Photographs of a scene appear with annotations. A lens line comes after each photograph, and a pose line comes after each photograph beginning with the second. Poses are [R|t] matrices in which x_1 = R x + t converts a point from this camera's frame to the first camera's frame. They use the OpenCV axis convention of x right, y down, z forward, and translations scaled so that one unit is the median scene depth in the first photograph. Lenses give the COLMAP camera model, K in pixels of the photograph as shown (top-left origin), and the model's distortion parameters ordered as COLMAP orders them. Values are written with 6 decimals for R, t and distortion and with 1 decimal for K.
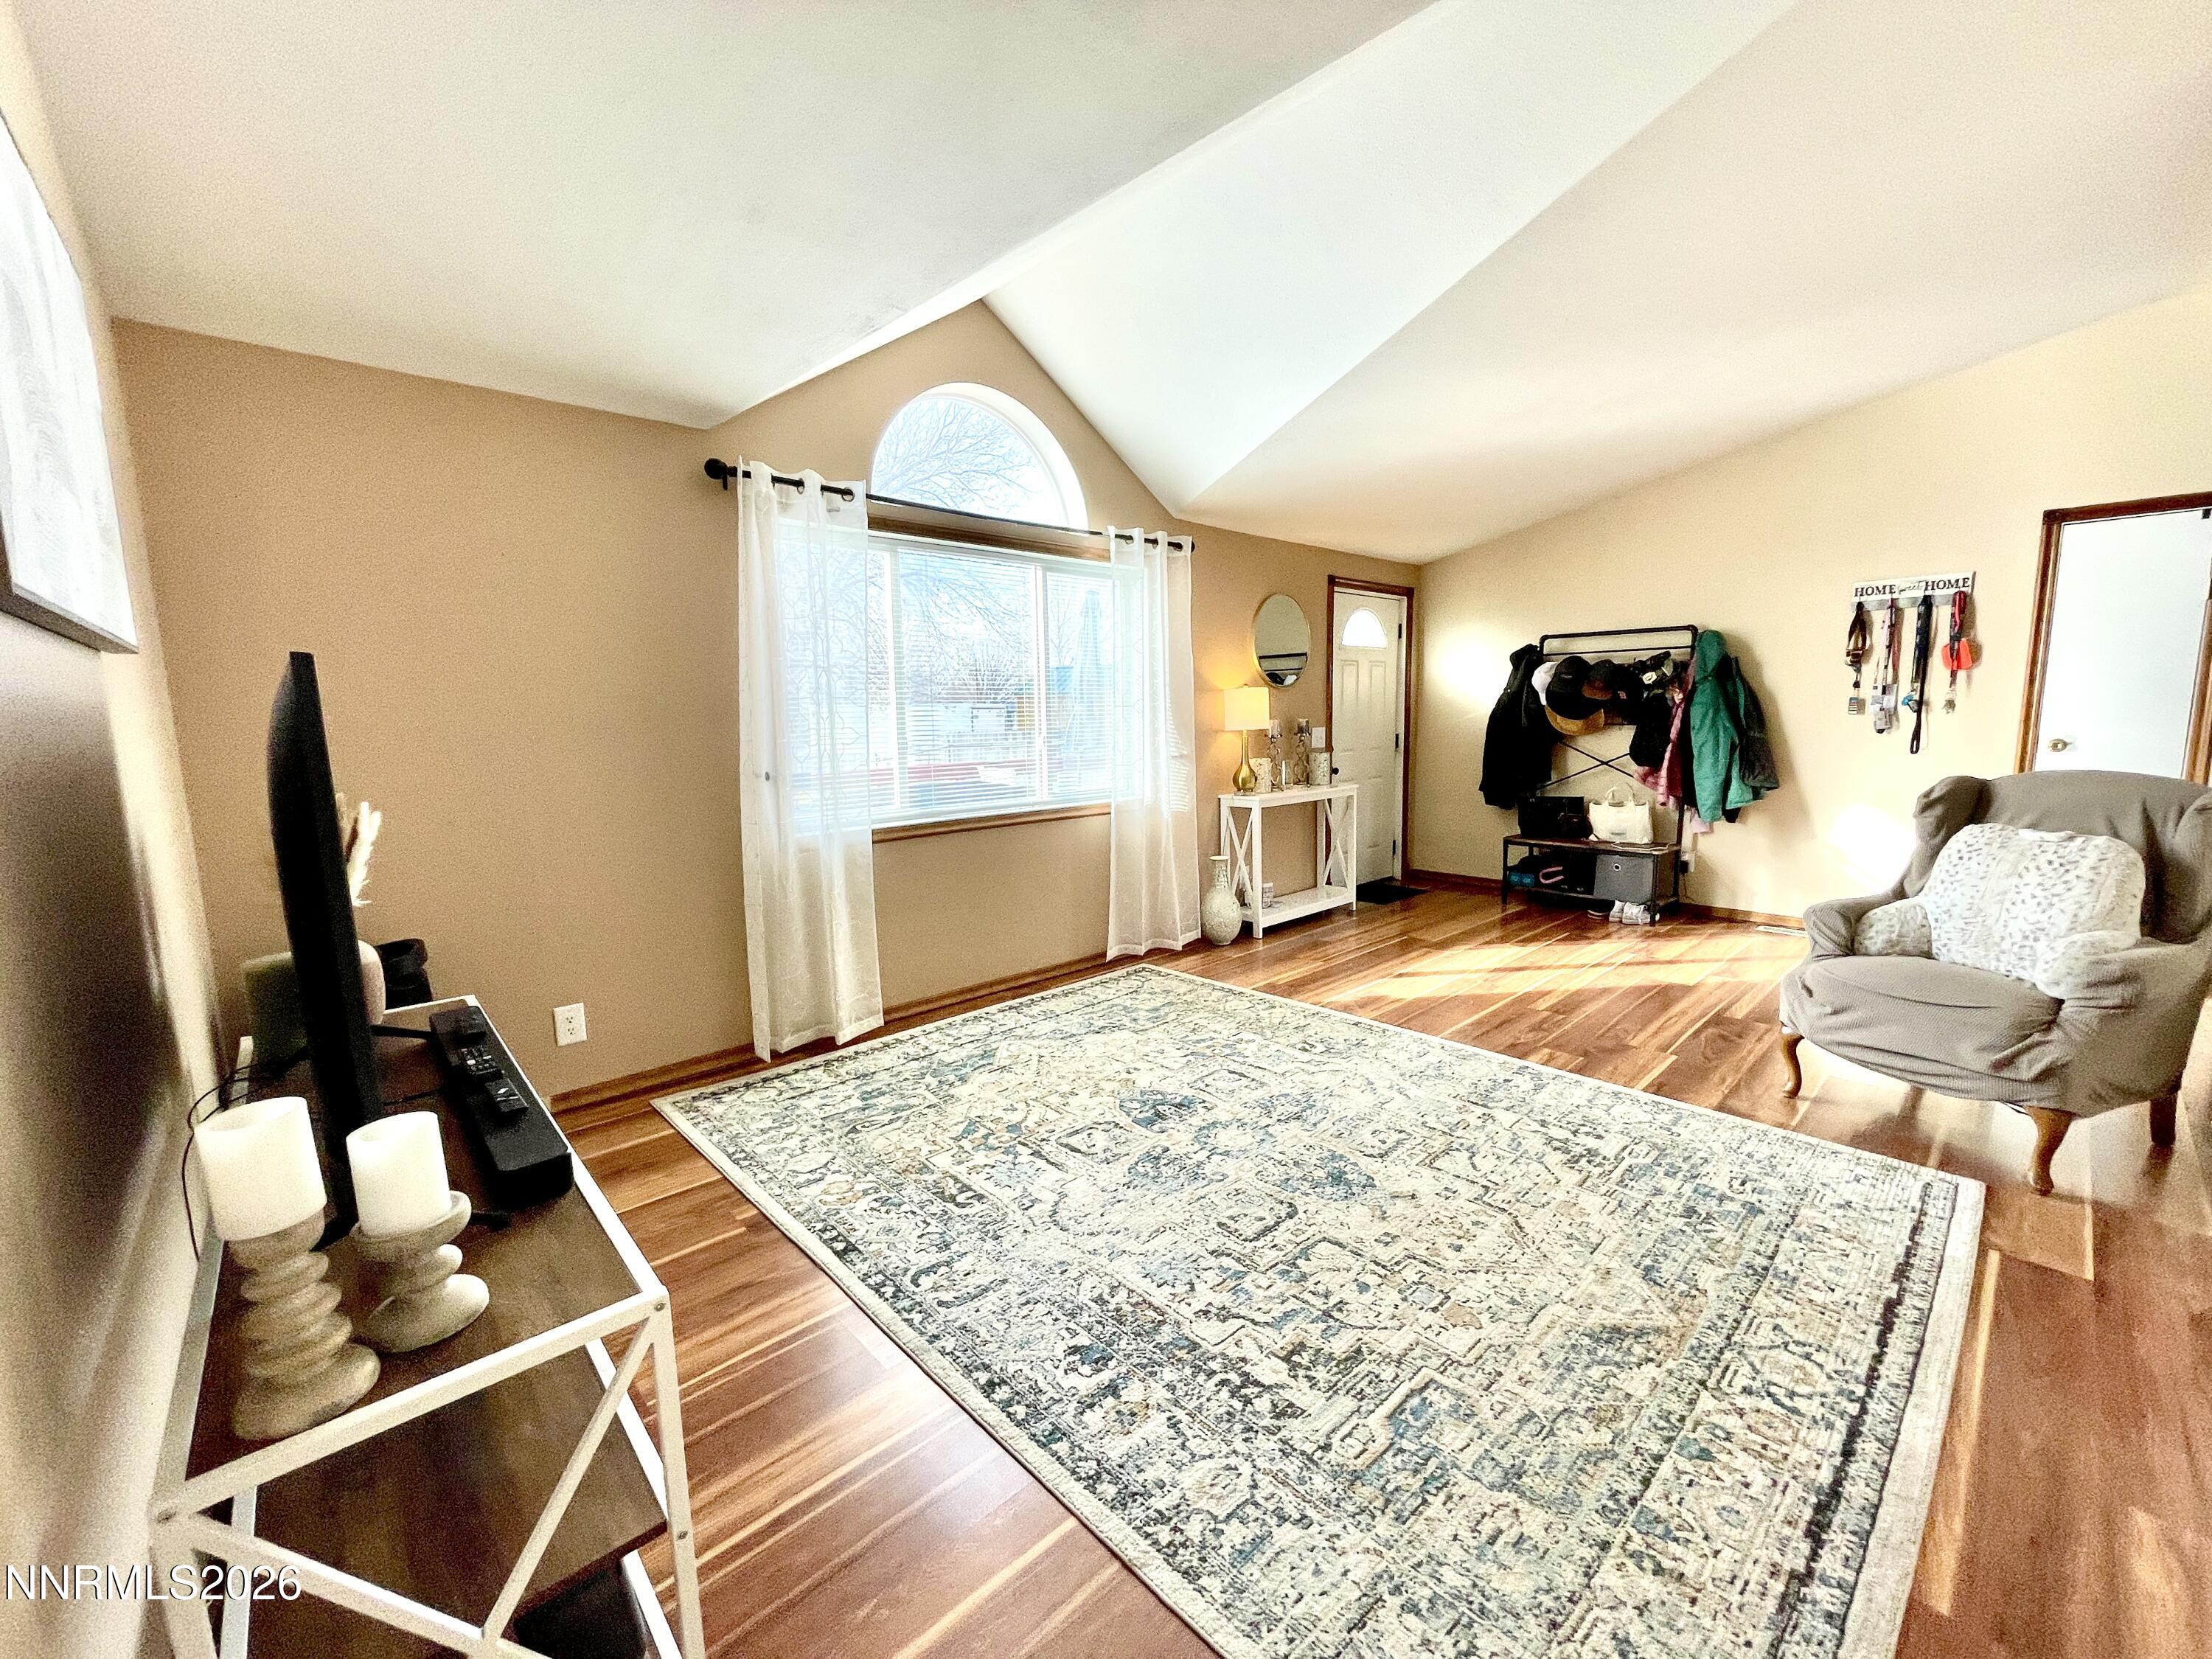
lens RADIAL K [[893.4, 0, 1108.9], [0, 893.4, 831.6], [0, 0, 1]] dist [-0.003771, -0.000077]
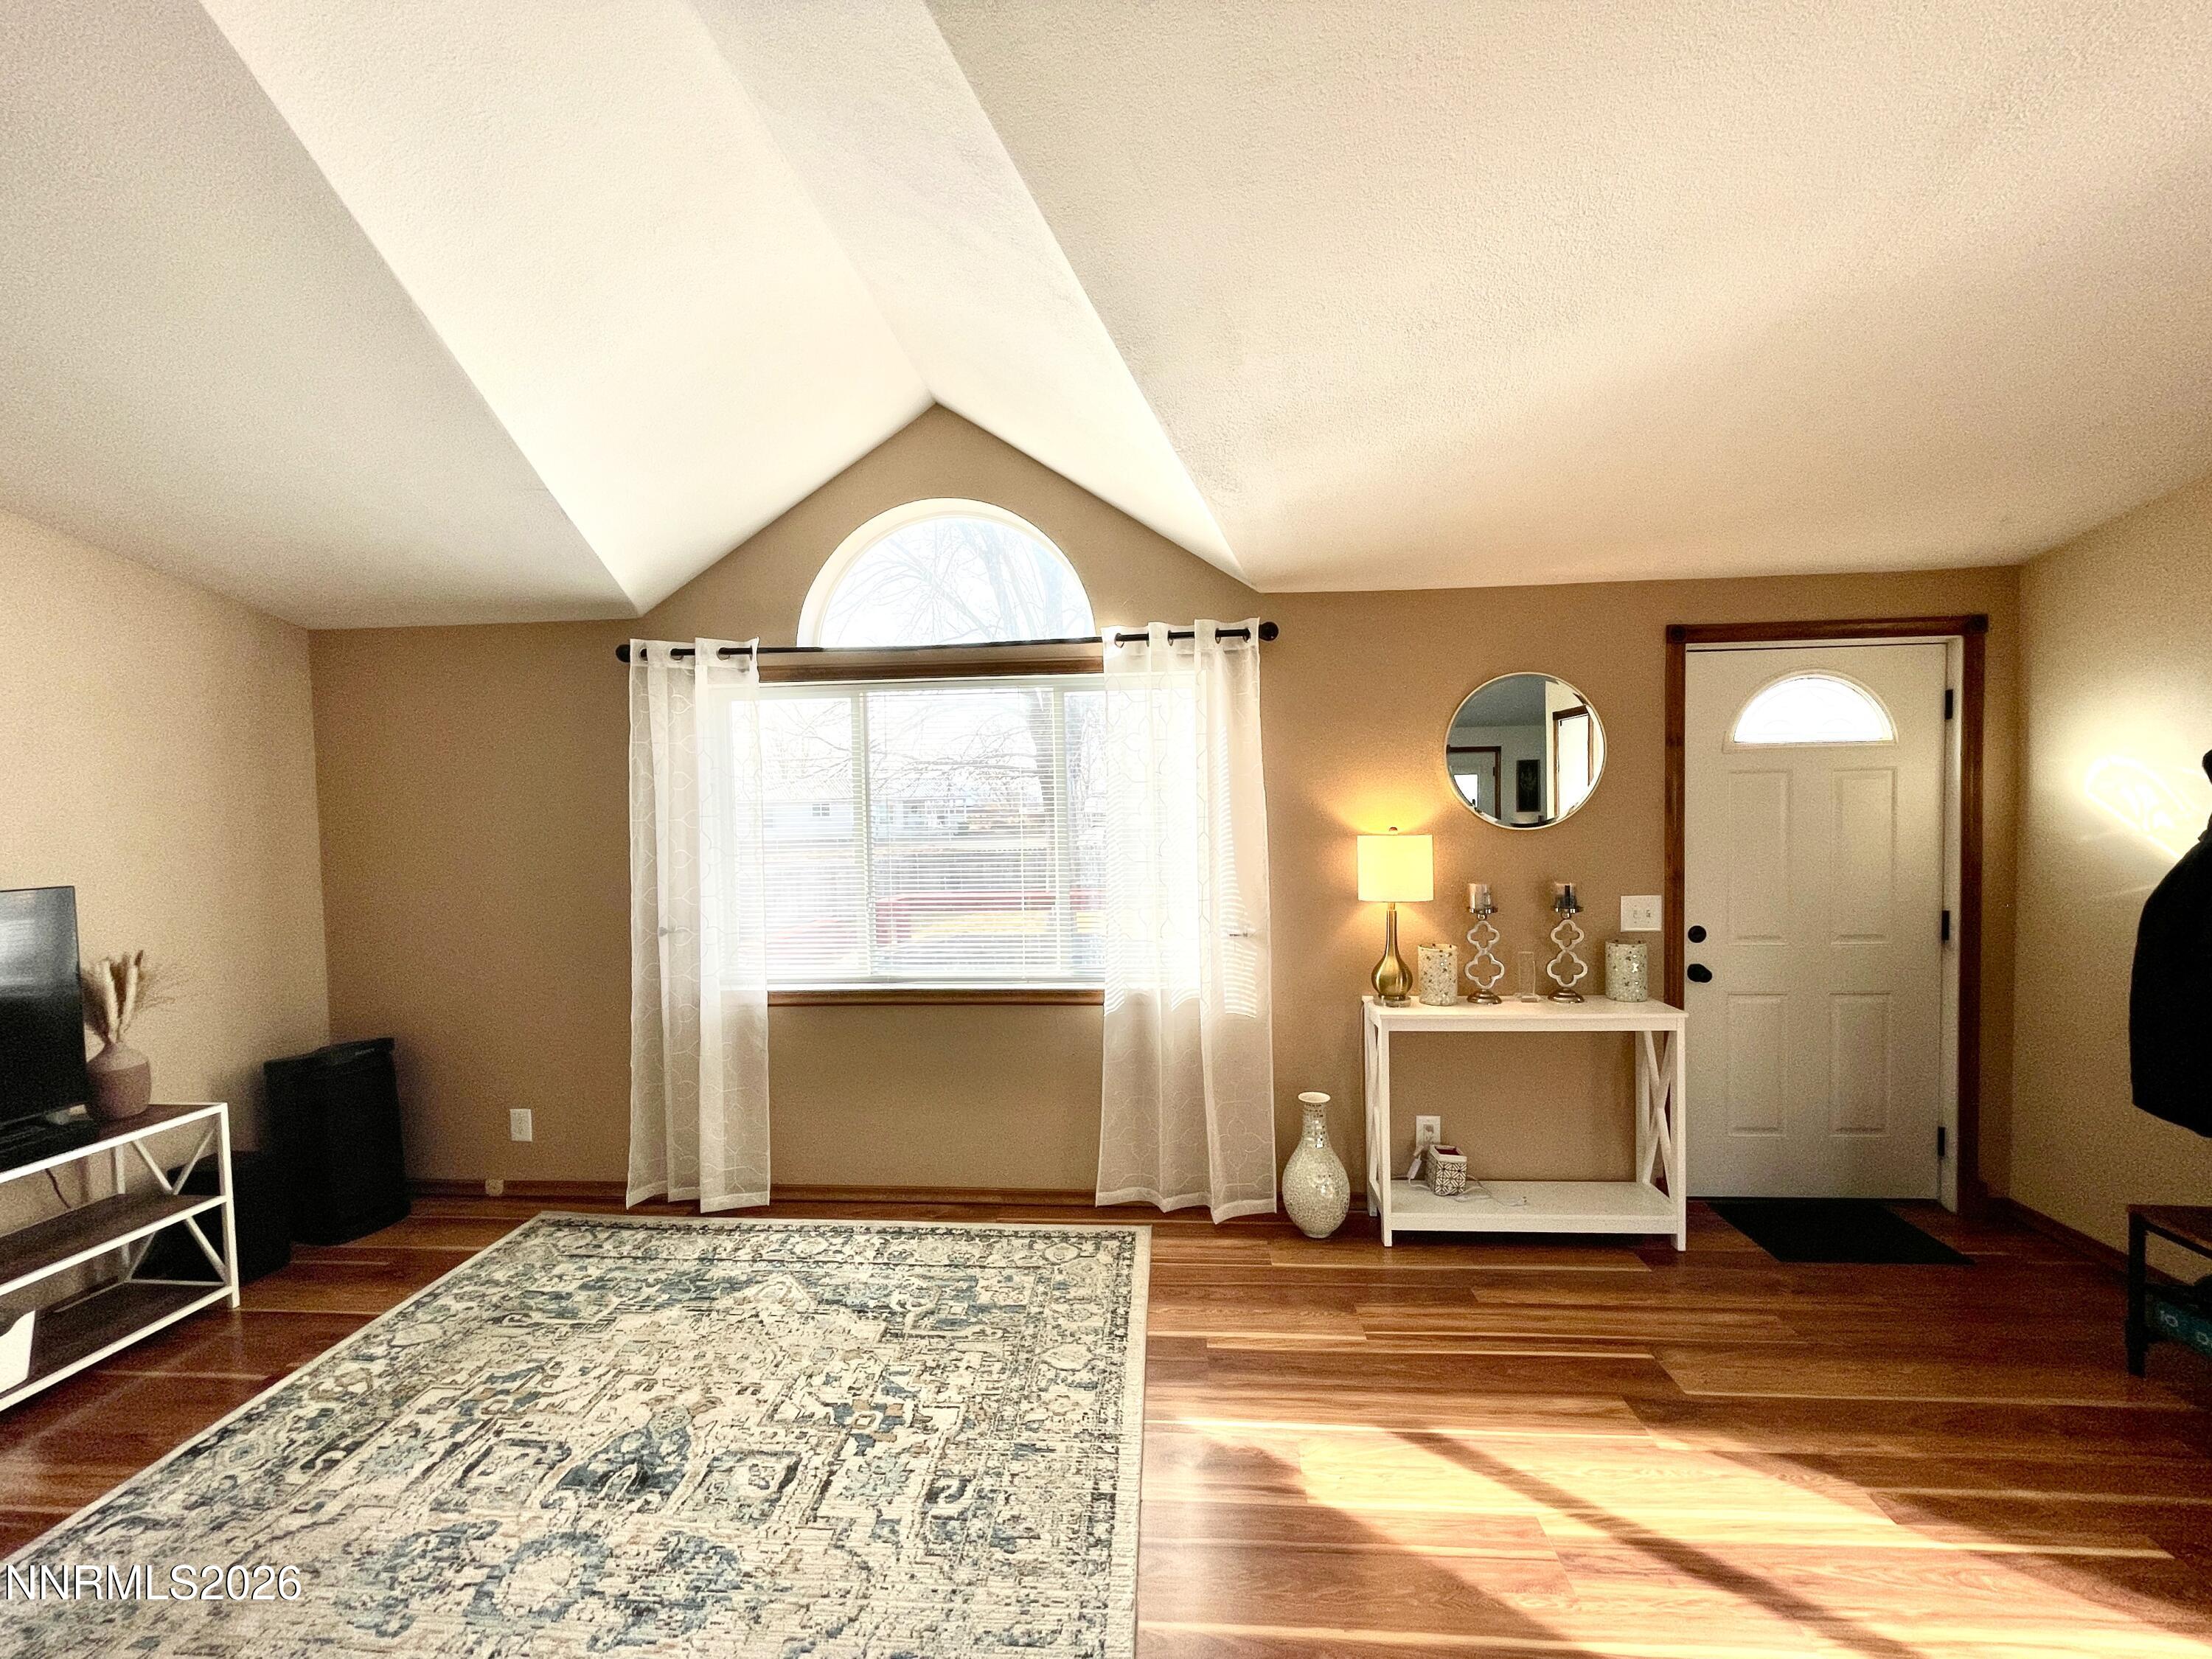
lens RADIAL K [[893.4, 0, 1108.9], [0, 893.4, 831.6], [0, 0, 1]] dist [-0.003771, -0.000077]
pose [[0.680251, 0.032126, -0.732274, 0.610797], [-0.090733, 0.995046, -0.040633, -0.152308], [0.727341, 0.094082, 0.679796, 0.549066]]
